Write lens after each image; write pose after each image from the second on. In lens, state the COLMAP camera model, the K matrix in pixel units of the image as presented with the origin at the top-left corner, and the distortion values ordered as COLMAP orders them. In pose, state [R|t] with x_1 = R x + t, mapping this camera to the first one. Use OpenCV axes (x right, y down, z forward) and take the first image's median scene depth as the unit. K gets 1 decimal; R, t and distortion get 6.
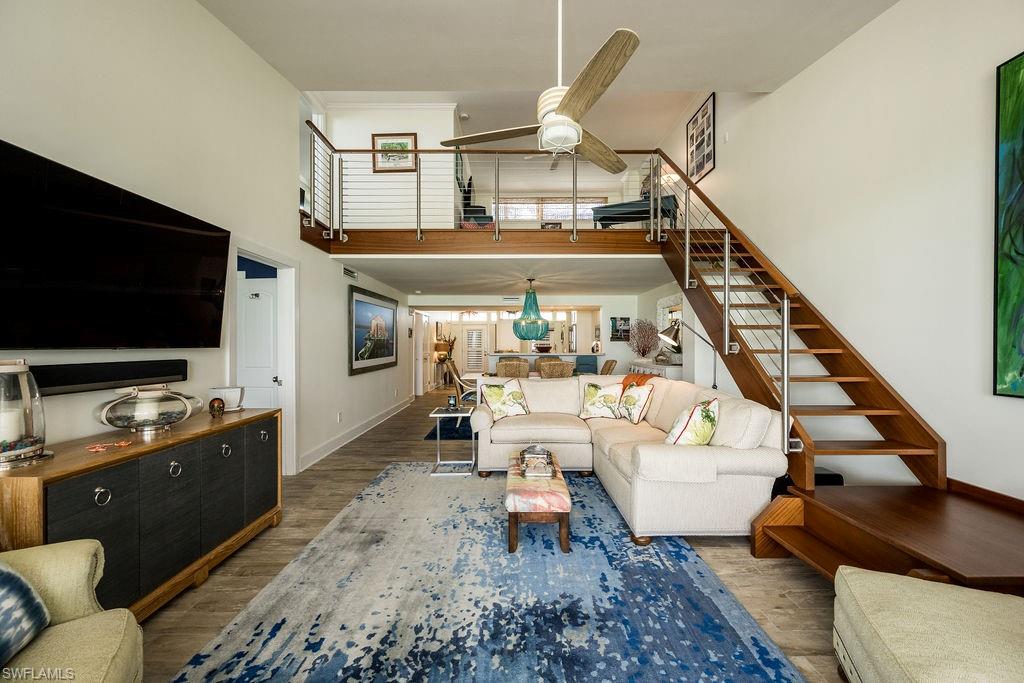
lens RADIAL K [[401.8, 0, 509.6], [0, 401.8, 346.5], [0, 0, 1]] dist [-0.001595, -0.000002]
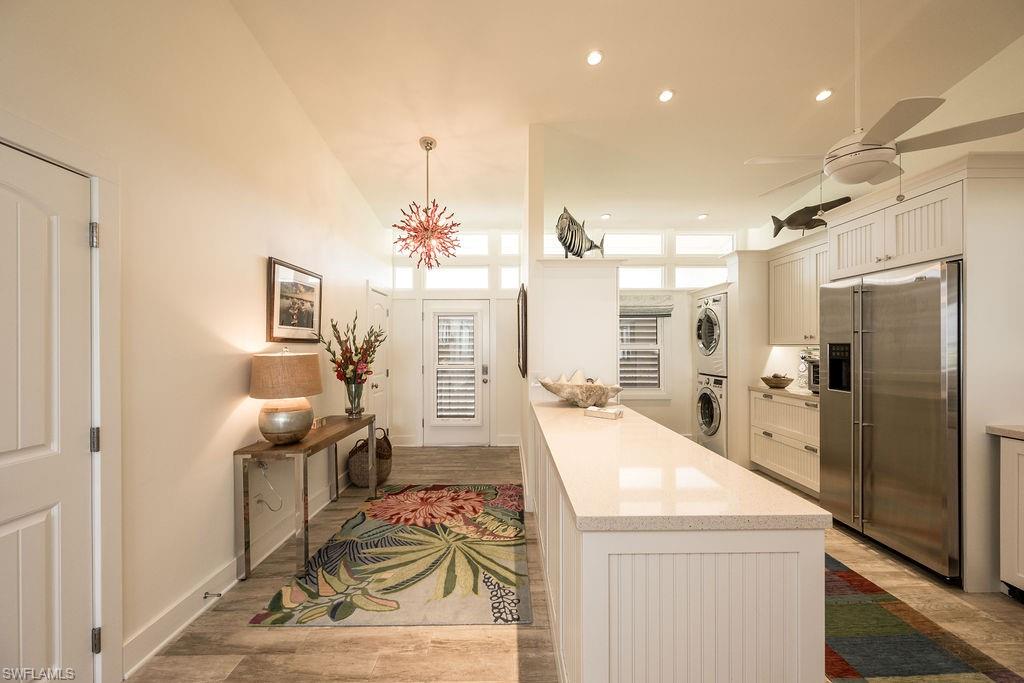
lens RADIAL K [[401.8, 0, 511.3], [0, 401.8, 345.5], [0, 0, 1]] dist [-0.001595, -0.000002]
pose [[0.999878, -0.000439, 0.015587, -0.217677], [0.000517, 0.999987, -0.004994, -0.052723], [-0.015585, 0.005001, 0.999866, 3.262550]]
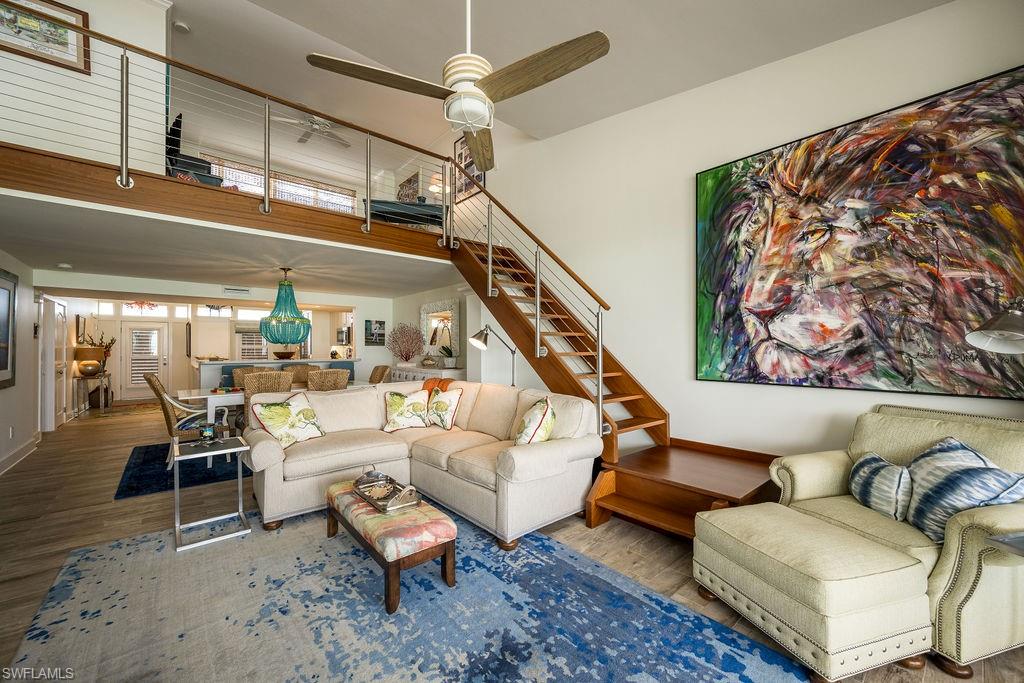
lens RADIAL K [[401.8, 0, 511.6], [0, 401.8, 345.9], [0, 0, 1]] dist [-0.001595, -0.000002]
pose [[0.760025, 0.002998, 0.649887, -0.286979], [0.005805, 0.999918, -0.011401, 0.000072], [-0.649868, 0.012438, 0.759946, 0.210615]]
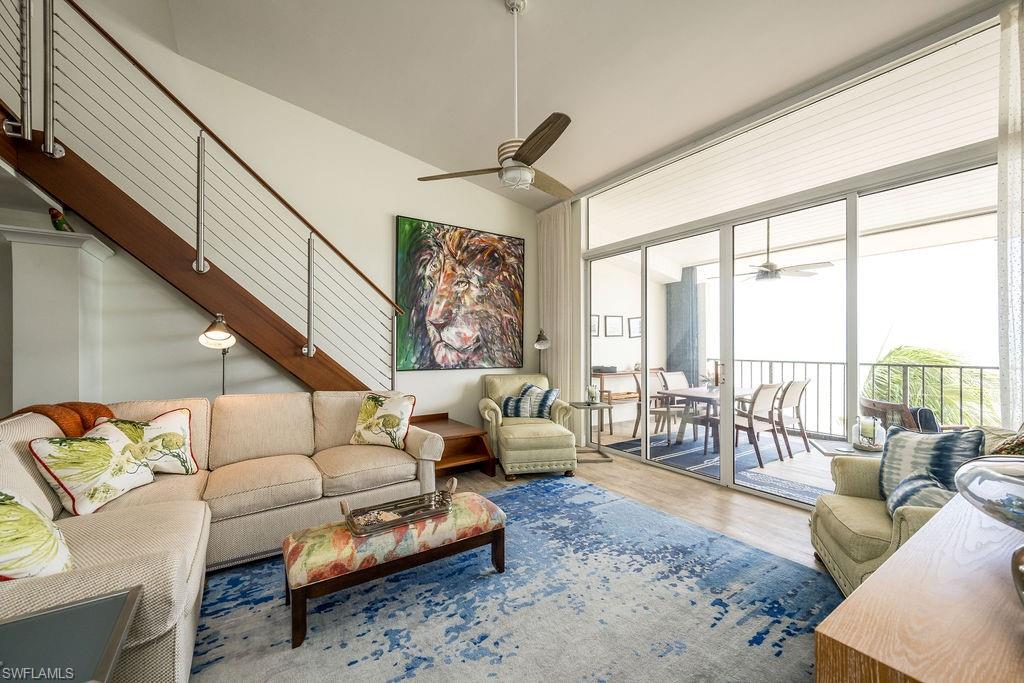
lens RADIAL K [[401.8, 0, 513.9], [0, 401.8, 347.9], [0, 0, 1]] dist [-0.001595, -0.000002]
pose [[-0.563398, 0.000477, 0.826186, -0.672249], [0.006548, 0.999971, 0.003888, -0.002989], [-0.826160, 0.007601, -0.563384, 1.296368]]
